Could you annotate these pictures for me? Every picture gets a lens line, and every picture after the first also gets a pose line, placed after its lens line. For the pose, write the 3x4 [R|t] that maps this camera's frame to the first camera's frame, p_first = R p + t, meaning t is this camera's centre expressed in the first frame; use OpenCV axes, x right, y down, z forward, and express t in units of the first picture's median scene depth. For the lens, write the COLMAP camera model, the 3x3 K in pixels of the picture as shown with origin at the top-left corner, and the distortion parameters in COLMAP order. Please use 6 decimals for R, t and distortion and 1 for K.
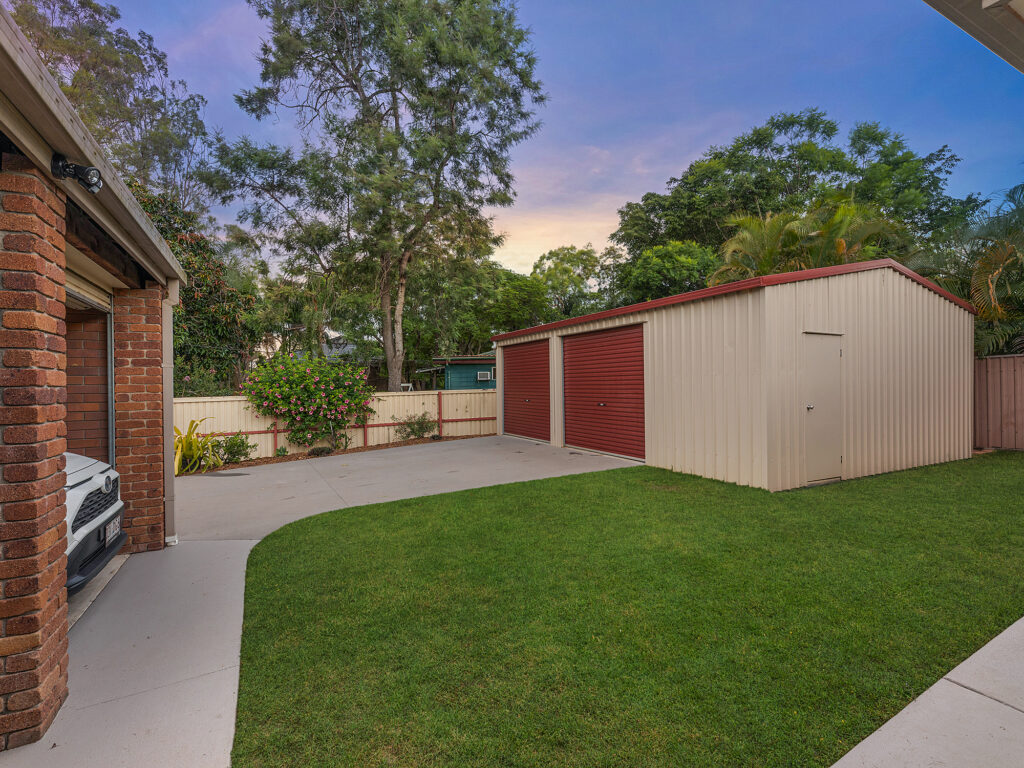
lens RADIAL K [[476.9, 0, 512.0], [0, 476.9, 384.0], [0, 0, 1]] dist [-0.000599, -0.000121]
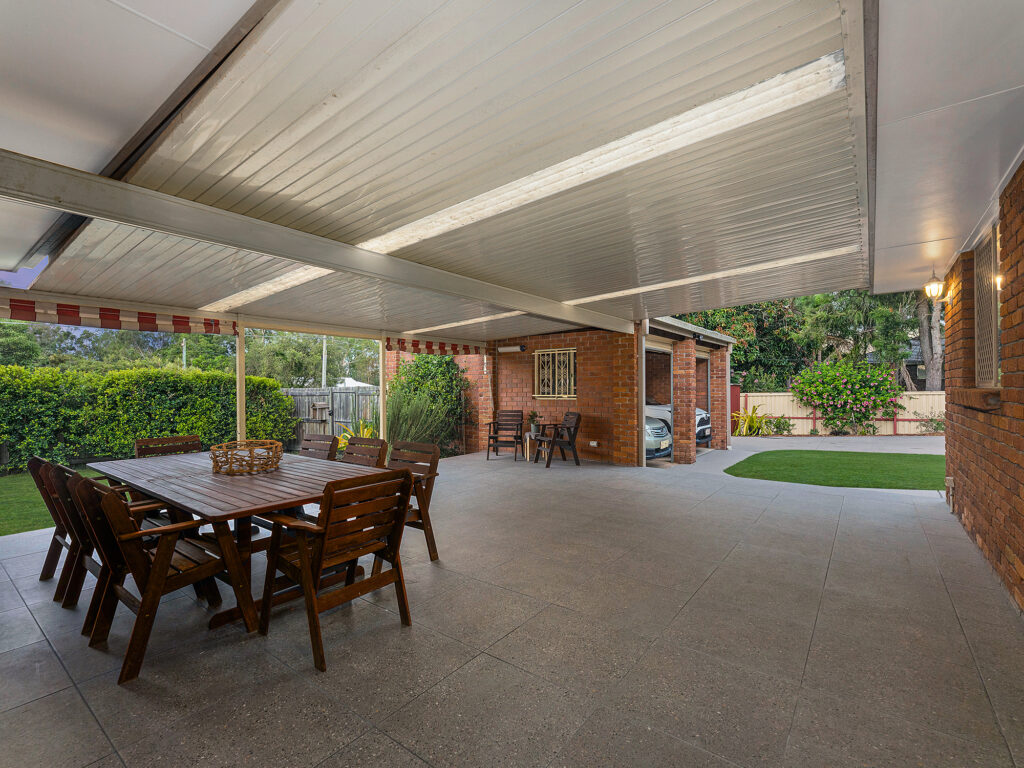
lens RADIAL K [[463.2, 0, 512.0], [0, 463.2, 384.0], [0, 0, 1]] dist [0.001465, 0.000334]
pose [[0.424132, -0.001575, -0.905599, 0.377252], [0.002914, 0.999996, -0.000375, -0.003470], [0.905596, -0.002480, 0.424135, -0.399720]]
